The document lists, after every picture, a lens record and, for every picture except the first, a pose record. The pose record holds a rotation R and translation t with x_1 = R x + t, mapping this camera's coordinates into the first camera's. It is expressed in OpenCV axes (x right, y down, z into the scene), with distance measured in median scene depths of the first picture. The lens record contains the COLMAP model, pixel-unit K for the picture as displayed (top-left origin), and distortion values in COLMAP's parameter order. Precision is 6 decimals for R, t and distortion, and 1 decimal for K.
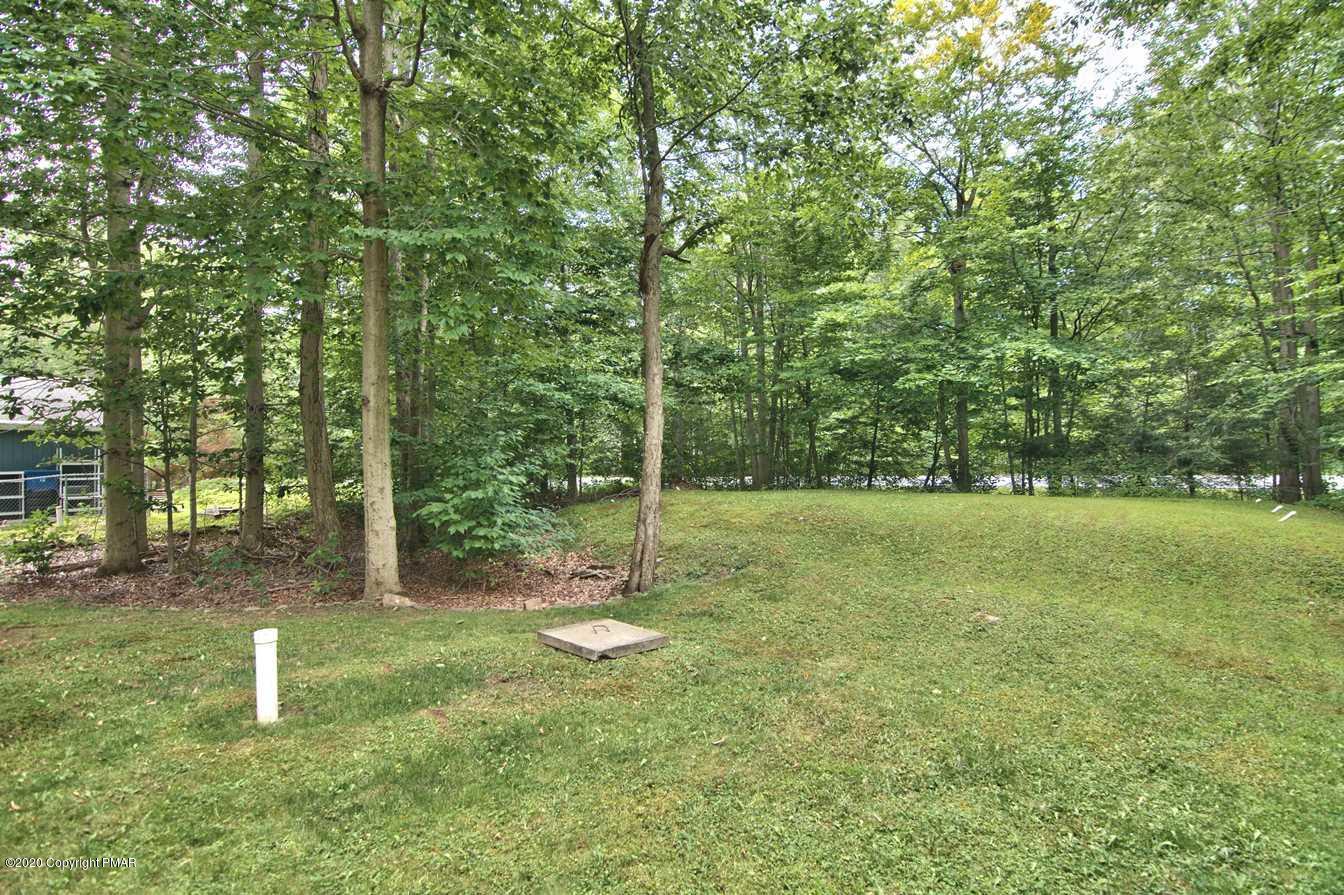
lens RADIAL K [[644.0, 0, 673.6], [0, 644.0, 449.4], [0, 0, 1]] dist [-0.008585, -0.008656]
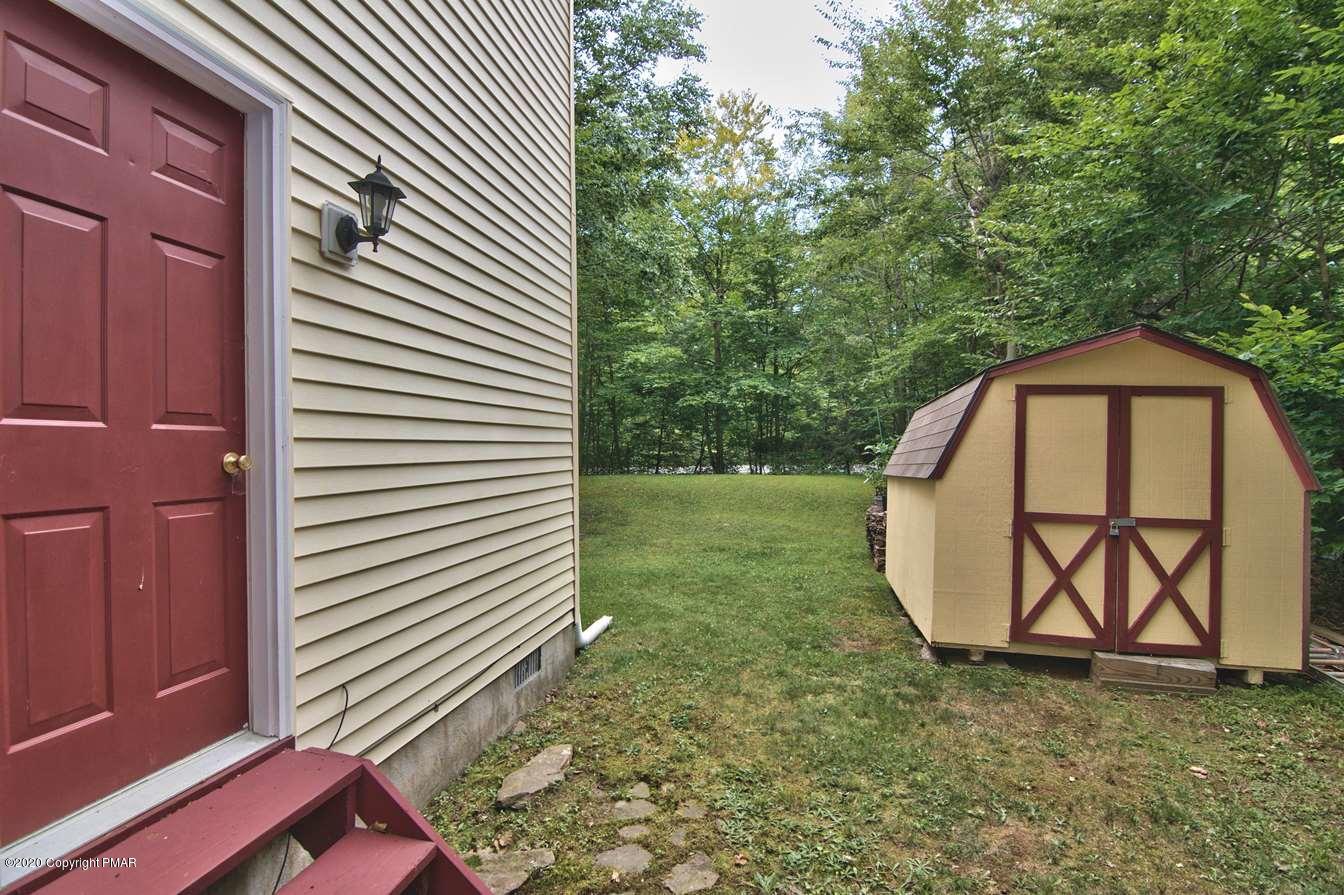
lens RADIAL K [[644.0, 0, 673.6], [0, 644.0, 449.4], [0, 0, 1]] dist [-0.008585, -0.008656]
pose [[0.941798, -0.001130, 0.336179, -0.147684], [-0.001611, 0.999968, 0.007873, -0.004430], [-0.336177, -0.007956, 0.941765, -0.361900]]
